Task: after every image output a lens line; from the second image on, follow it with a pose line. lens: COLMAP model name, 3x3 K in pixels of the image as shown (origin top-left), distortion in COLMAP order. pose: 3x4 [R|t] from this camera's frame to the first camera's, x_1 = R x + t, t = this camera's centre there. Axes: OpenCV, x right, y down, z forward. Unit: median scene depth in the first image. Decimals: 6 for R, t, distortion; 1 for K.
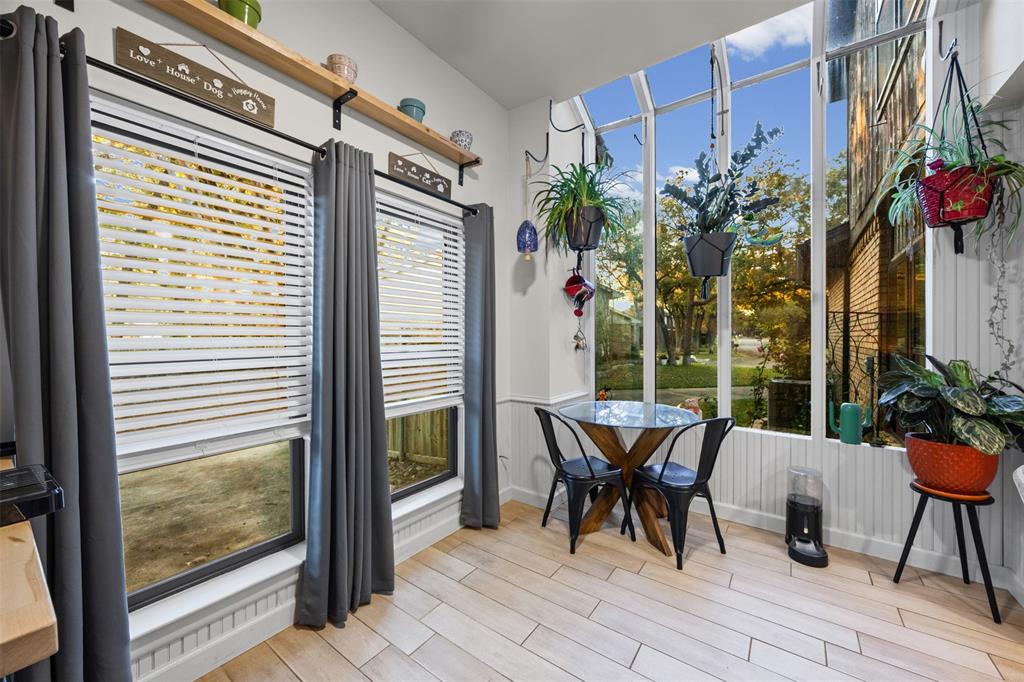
lens RADIAL K [[390.5, 0, 512.3], [0, 390.5, 337.8], [0, 0, 1]] dist [-0.000881, -0.000071]
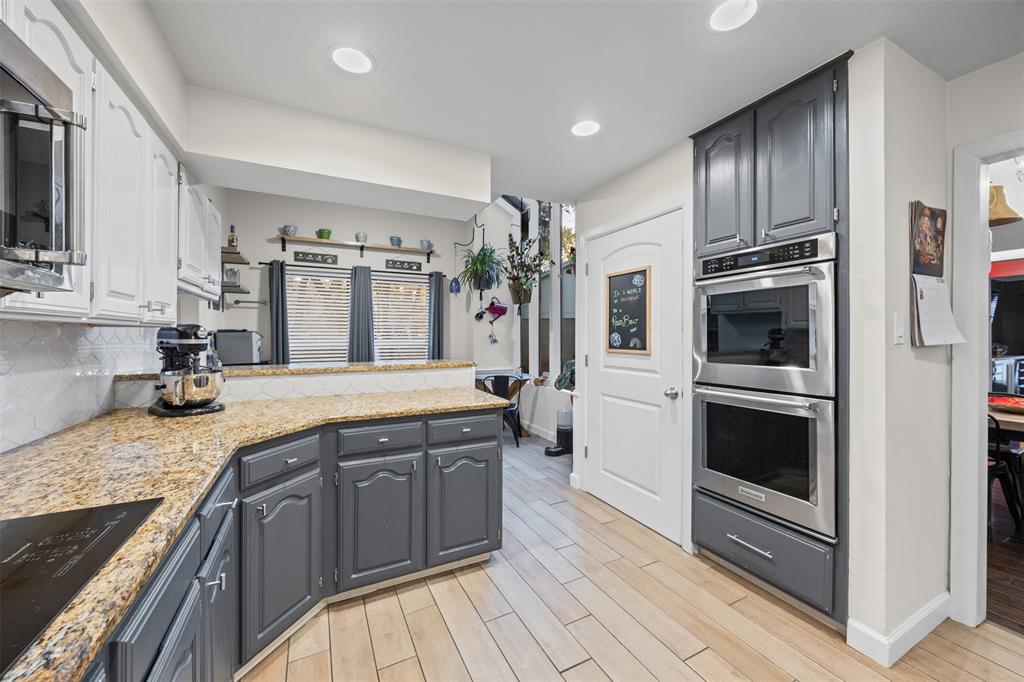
lens RADIAL K [[390.5, 0, 512.3], [0, 390.5, 337.8], [0, 0, 1]] dist [-0.000881, -0.000071]
pose [[0.890583, 0.003086, -0.454810, 1.327992], [-0.002553, 0.999995, 0.001787, 0.005930], [0.454813, -0.000431, 0.890587, -0.717358]]
